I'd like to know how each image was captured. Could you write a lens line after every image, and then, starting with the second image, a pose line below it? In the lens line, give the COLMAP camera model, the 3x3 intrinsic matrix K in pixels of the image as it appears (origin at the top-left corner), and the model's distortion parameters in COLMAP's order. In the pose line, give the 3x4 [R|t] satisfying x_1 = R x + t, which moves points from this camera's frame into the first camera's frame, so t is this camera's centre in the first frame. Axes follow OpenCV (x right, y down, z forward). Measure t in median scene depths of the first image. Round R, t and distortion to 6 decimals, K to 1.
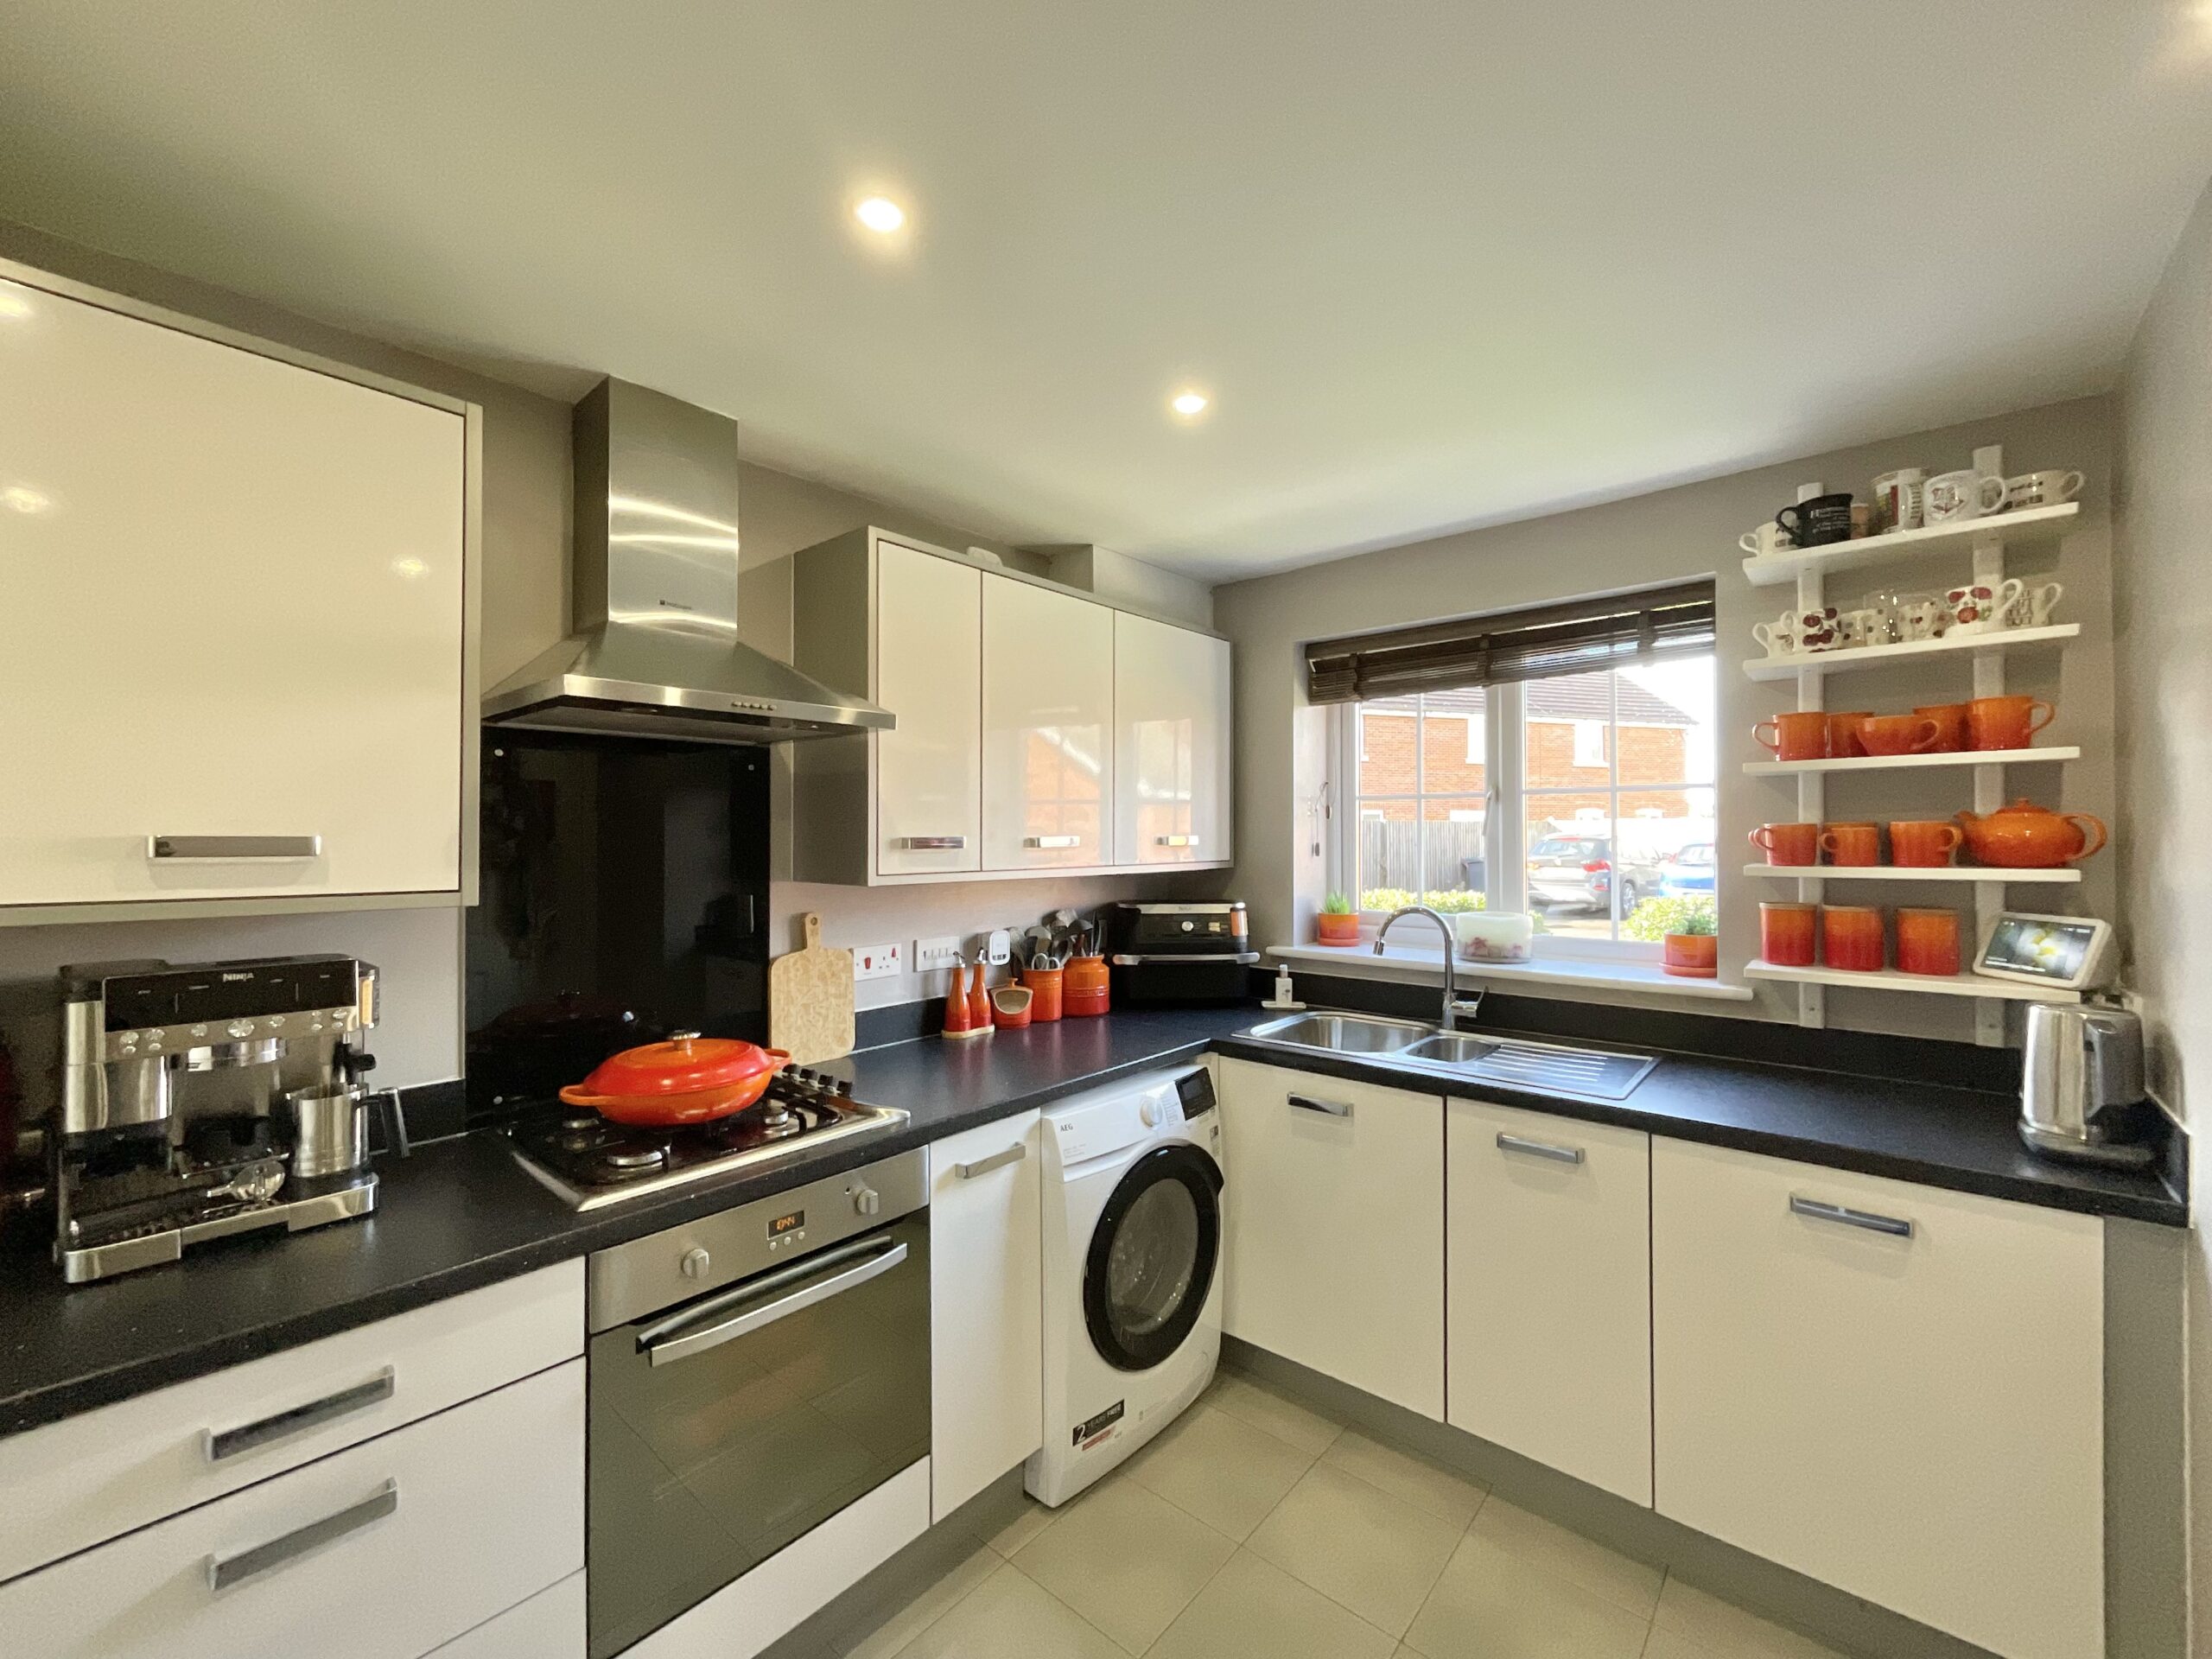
lens RADIAL K [[902.6, 0, 1117.2], [0, 902.6, 832.4], [0, 0, 1]] dist [-0.000698, 0.001652]
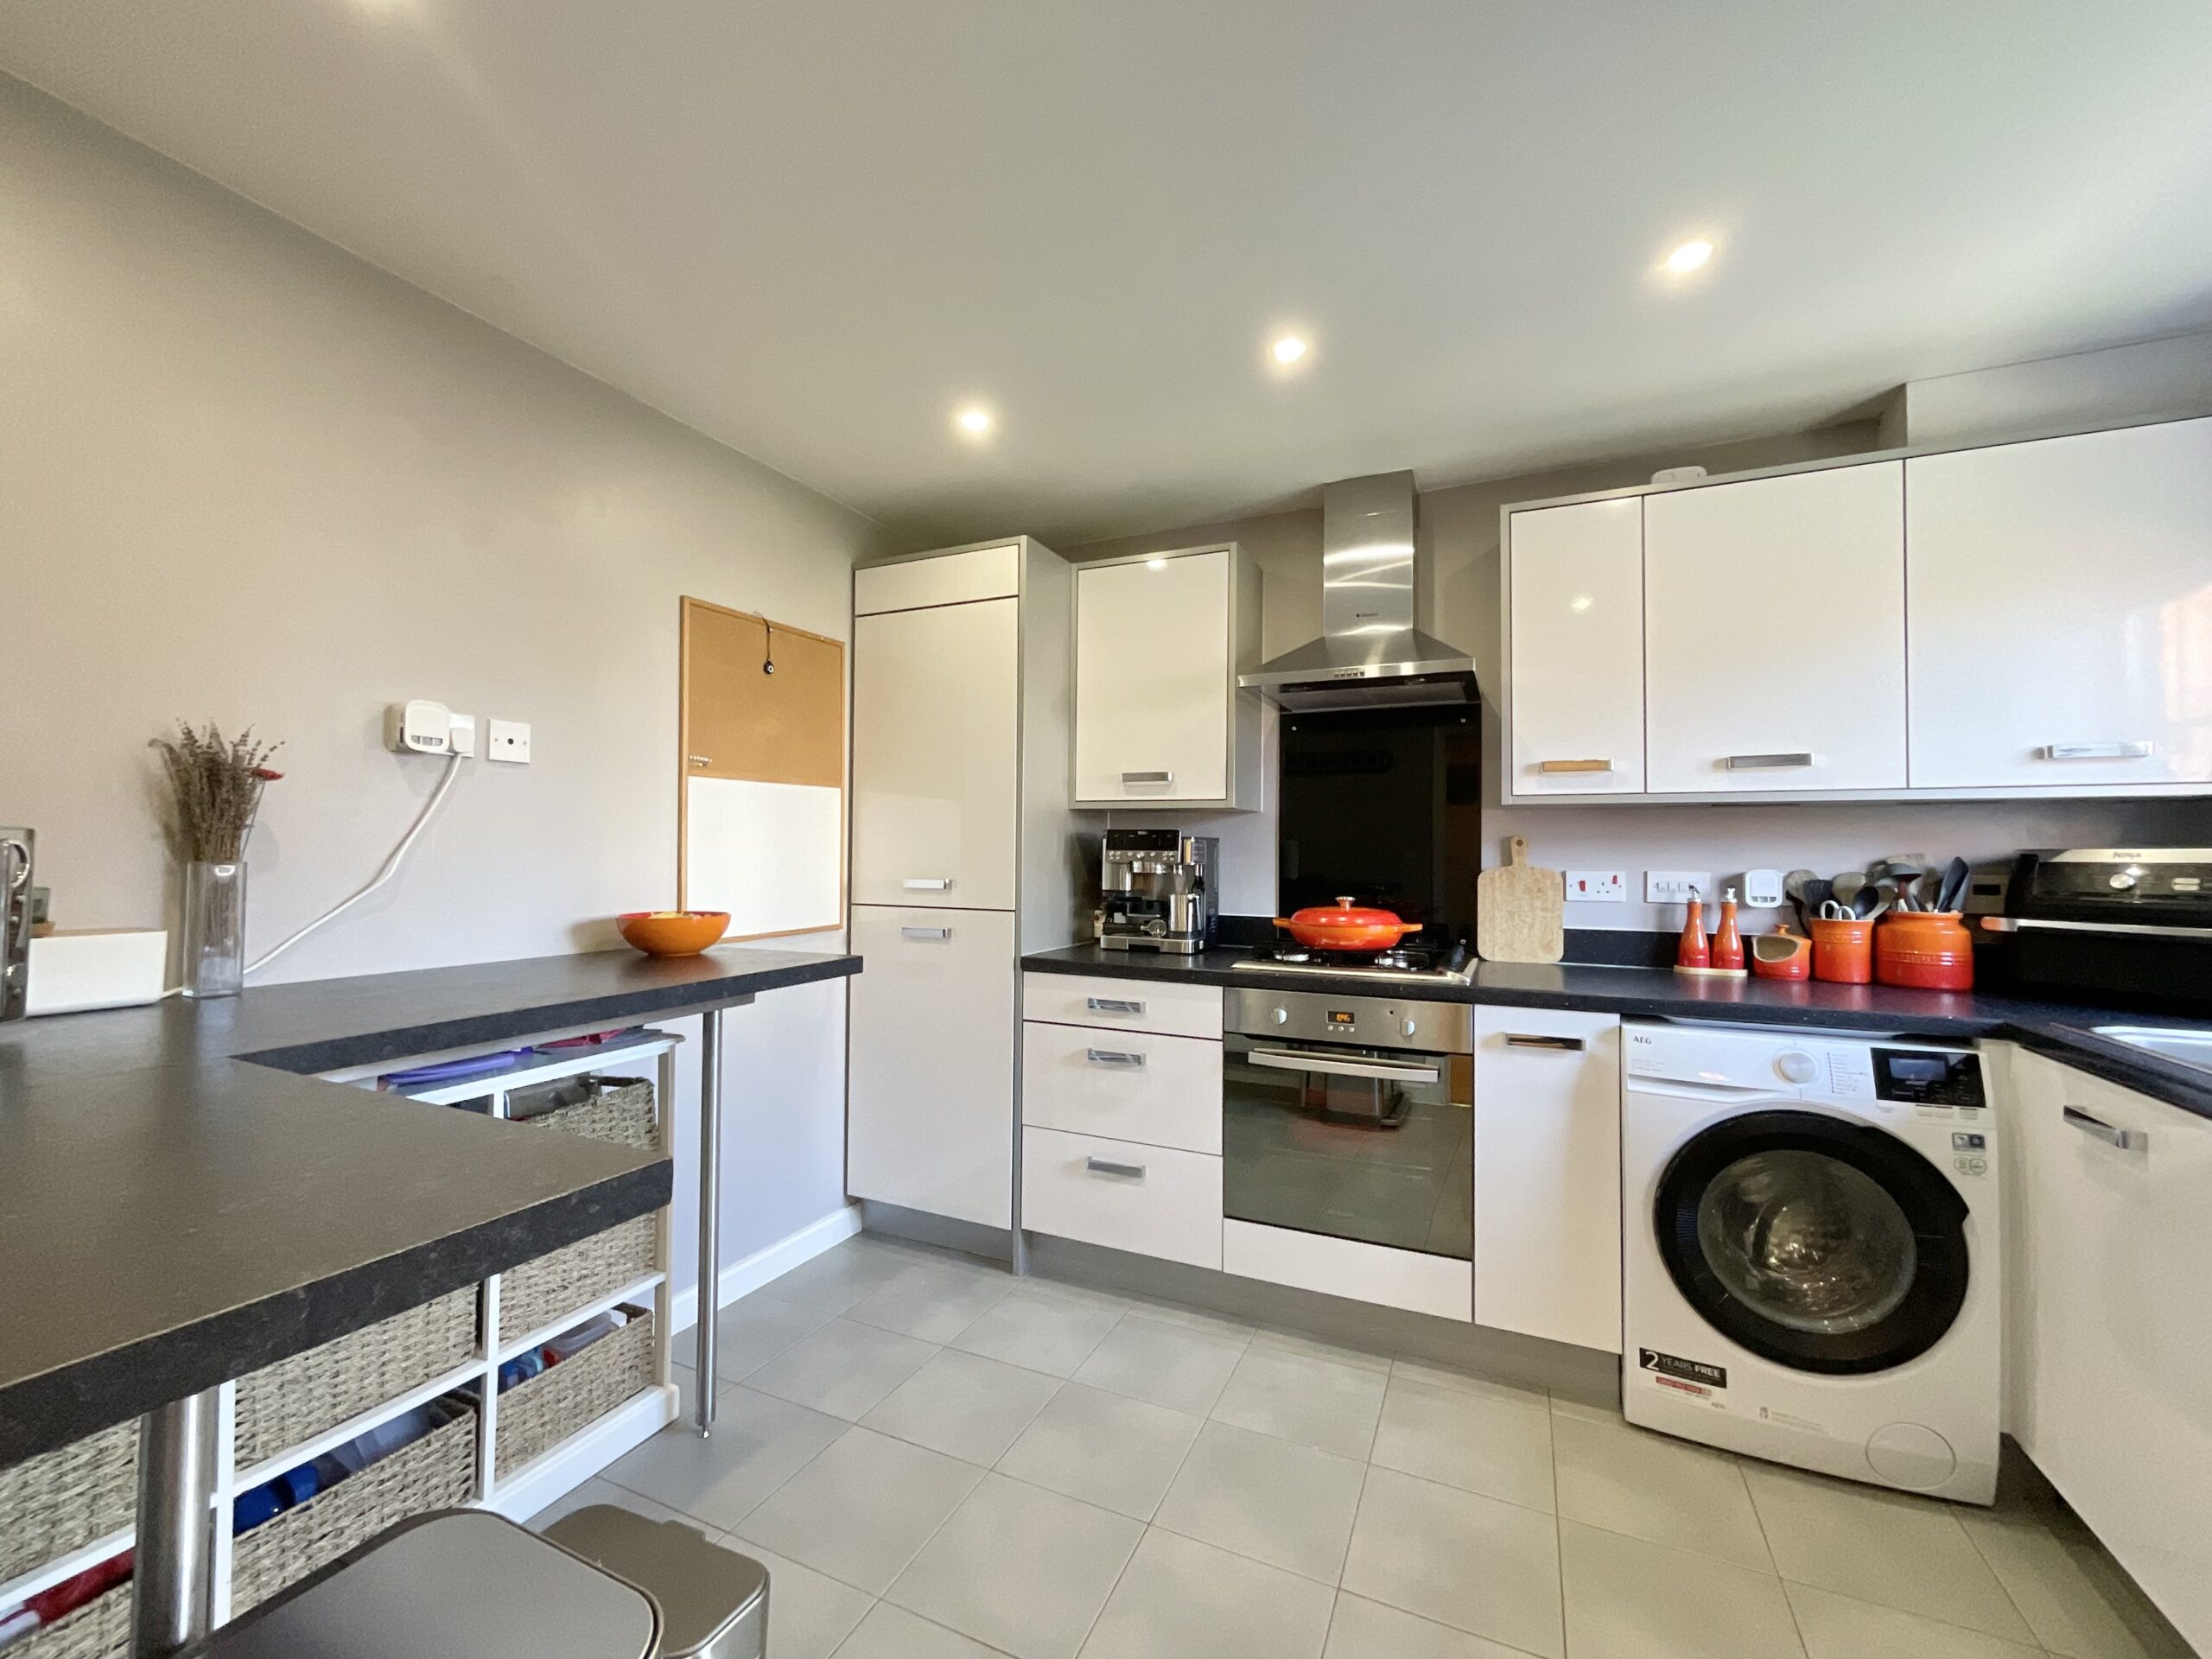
lens RADIAL K [[902.6, 0, 1117.5], [0, 902.6, 830.6], [0, 0, 1]] dist [-0.000698, 0.001652]
pose [[0.280153, -0.023587, -0.959666, 0.656458], [-0.005226, 0.999646, -0.026095, 0.116003], [0.959941, 0.012326, 0.279930, 0.159159]]
